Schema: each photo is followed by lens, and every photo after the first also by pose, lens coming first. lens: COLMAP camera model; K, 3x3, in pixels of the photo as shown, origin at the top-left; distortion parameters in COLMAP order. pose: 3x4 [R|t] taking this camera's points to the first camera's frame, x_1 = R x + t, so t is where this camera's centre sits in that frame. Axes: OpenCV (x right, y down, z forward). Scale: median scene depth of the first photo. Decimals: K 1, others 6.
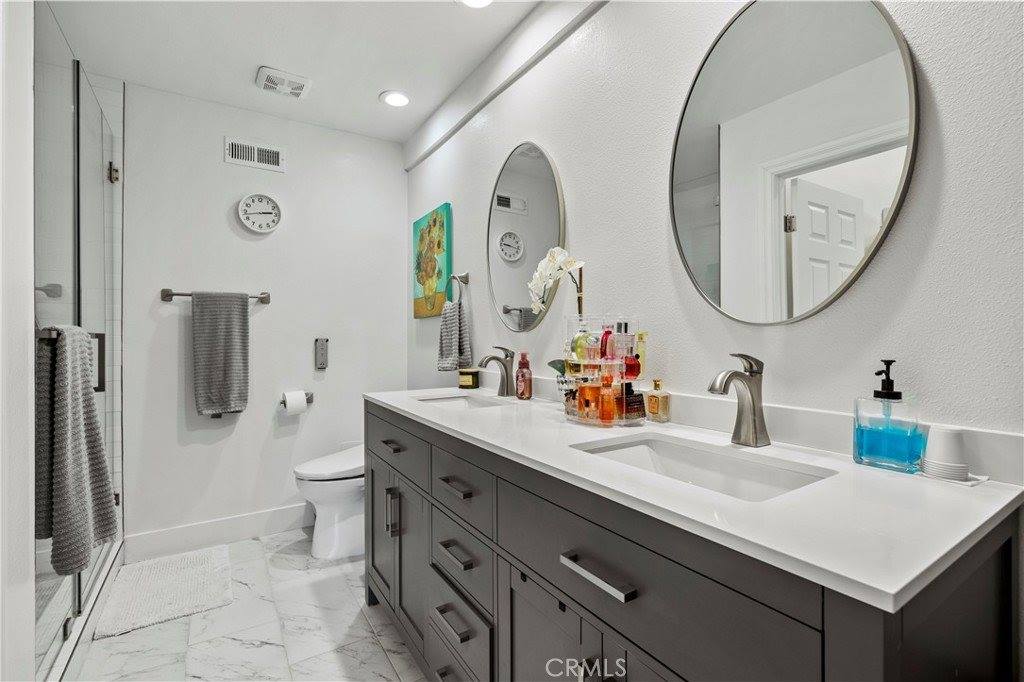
lens RADIAL K [[459.7, 0, 510.6], [0, 459.7, 340.7], [0, 0, 1]] dist [-0.005747, -0.000242]
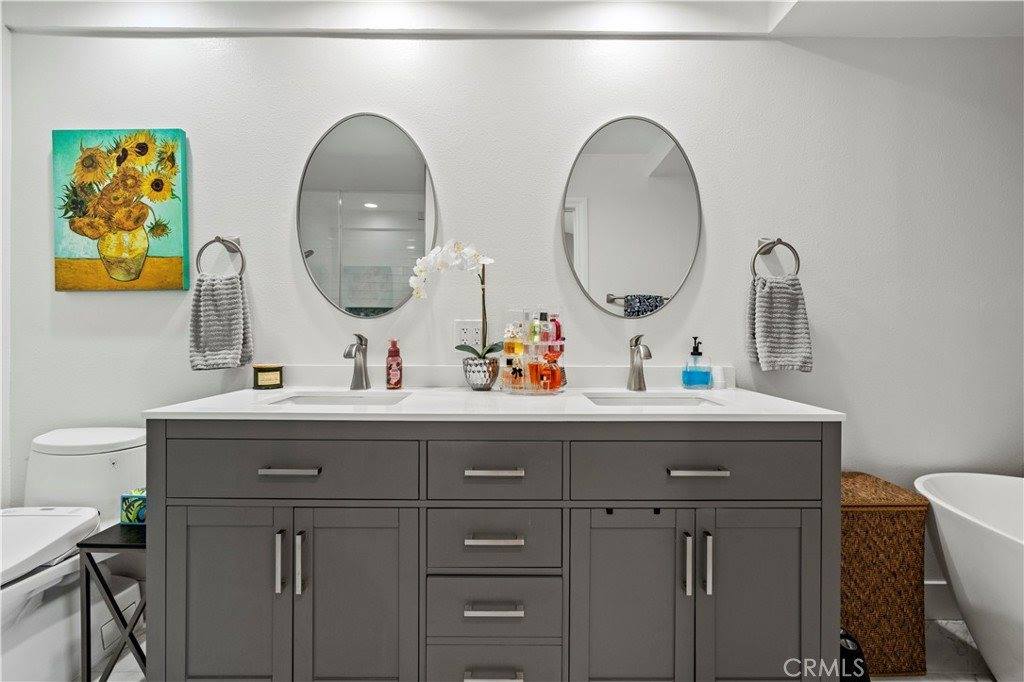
lens RADIAL K [[442.8, 0, 511.1], [0, 442.8, 335.5], [0, 0, 1]] dist [0.004871, 0.000173]
pose [[0.539319, -0.002604, 0.842097, -0.622481], [0.001246, 0.999997, 0.002294, 0.015153], [-0.842100, -0.000188, 0.539321, 0.307959]]
